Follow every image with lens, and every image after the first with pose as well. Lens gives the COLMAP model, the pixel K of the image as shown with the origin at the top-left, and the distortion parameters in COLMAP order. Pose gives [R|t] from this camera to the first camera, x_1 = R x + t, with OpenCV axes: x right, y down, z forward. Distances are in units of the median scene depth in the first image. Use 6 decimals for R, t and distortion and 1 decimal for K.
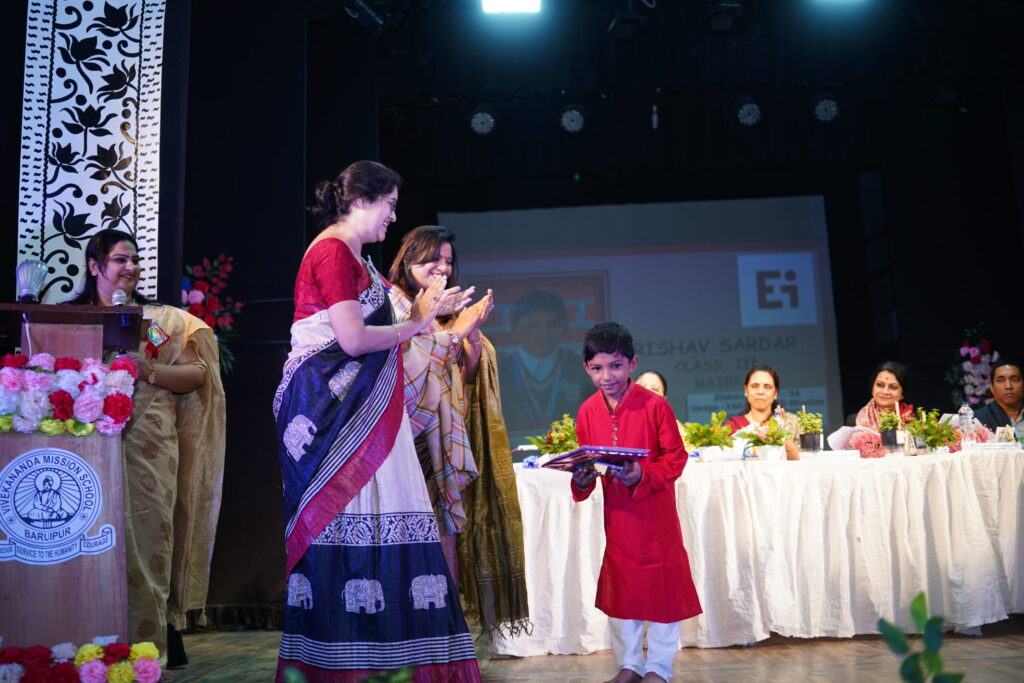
lens RADIAL K [[1055.6, 0, 504.6], [0, 1055.6, 331.3], [0, 0, 1]] dist [-0.075116, 0.000000]
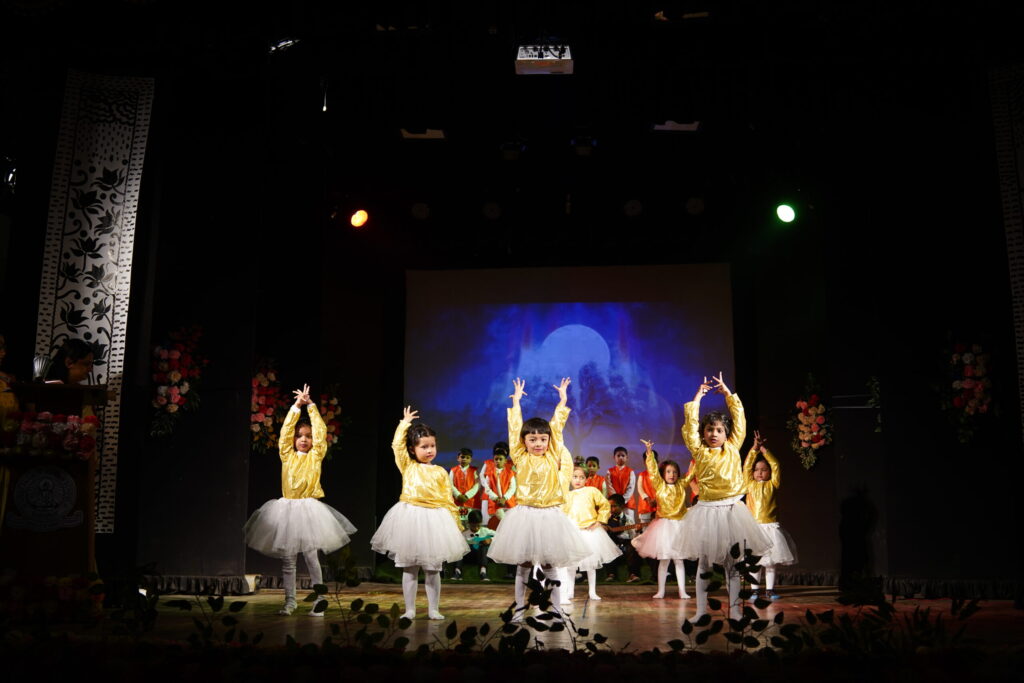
lens RADIAL K [[1055.6, 0, 509.0], [0, 1055.6, 343.6], [0, 0, 1]] dist [-0.075116, 0.000000]
pose [[0.998642, 0.026995, -0.044559, 0.279657], [-0.027151, 0.999627, -0.002906, -0.074843], [0.044464, 0.004111, 0.999003, -0.484253]]
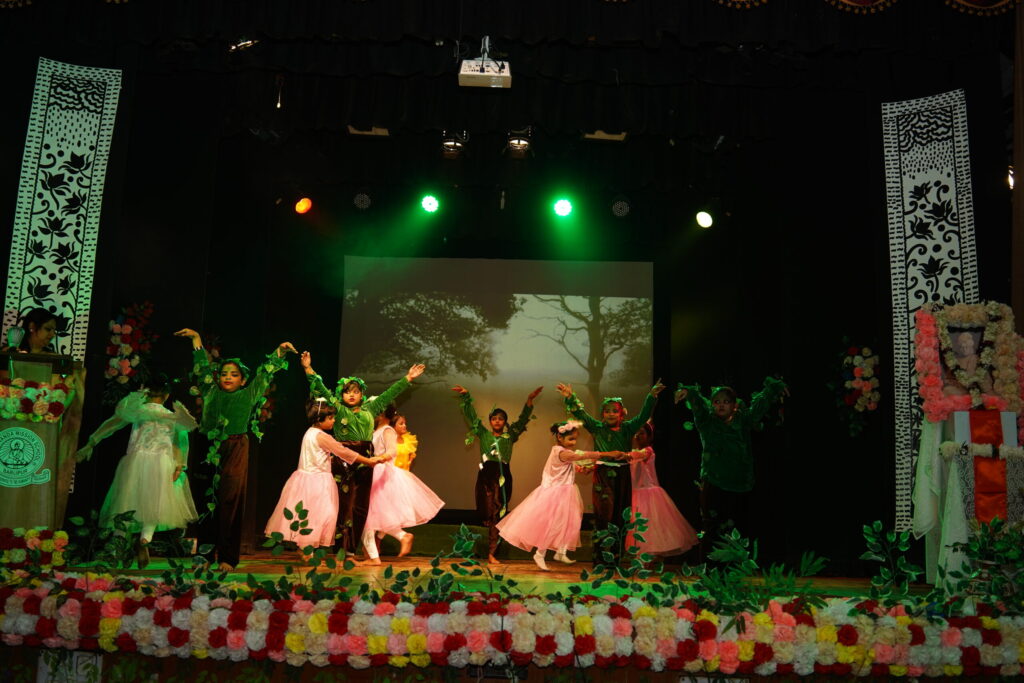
lens RADIAL K [[1055.6, 0, 507.7], [0, 1055.6, 344.0], [0, 0, 1]] dist [-0.075116, 0.000000]
pose [[0.997591, 0.066269, 0.020510, 0.280791], [-0.066450, 0.997755, 0.008287, -0.079884], [-0.019915, -0.009630, 0.999755, -0.634471]]
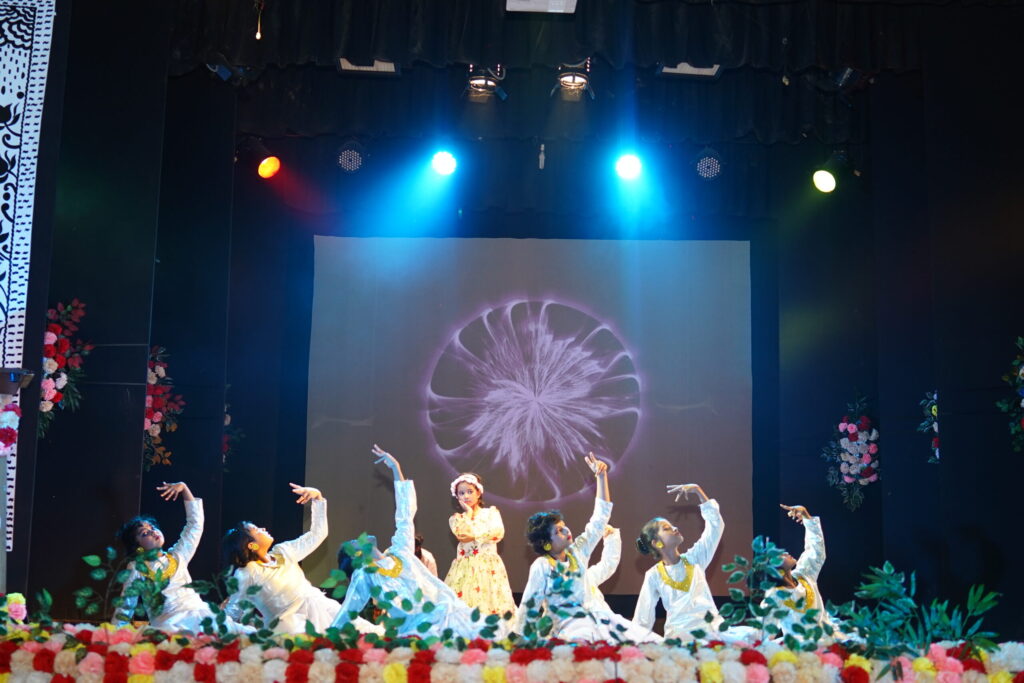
lens RADIAL K [[1611.9, 0, 514.5], [0, 1611.9, 332.8], [0, 0, 1]] dist [-0.071161, 0.000000]
pose [[0.998106, 0.057465, 0.021938, 0.200946], [-0.057185, 0.998276, -0.013189, -0.058332], [-0.022658, 0.011909, 0.999672, -0.889123]]
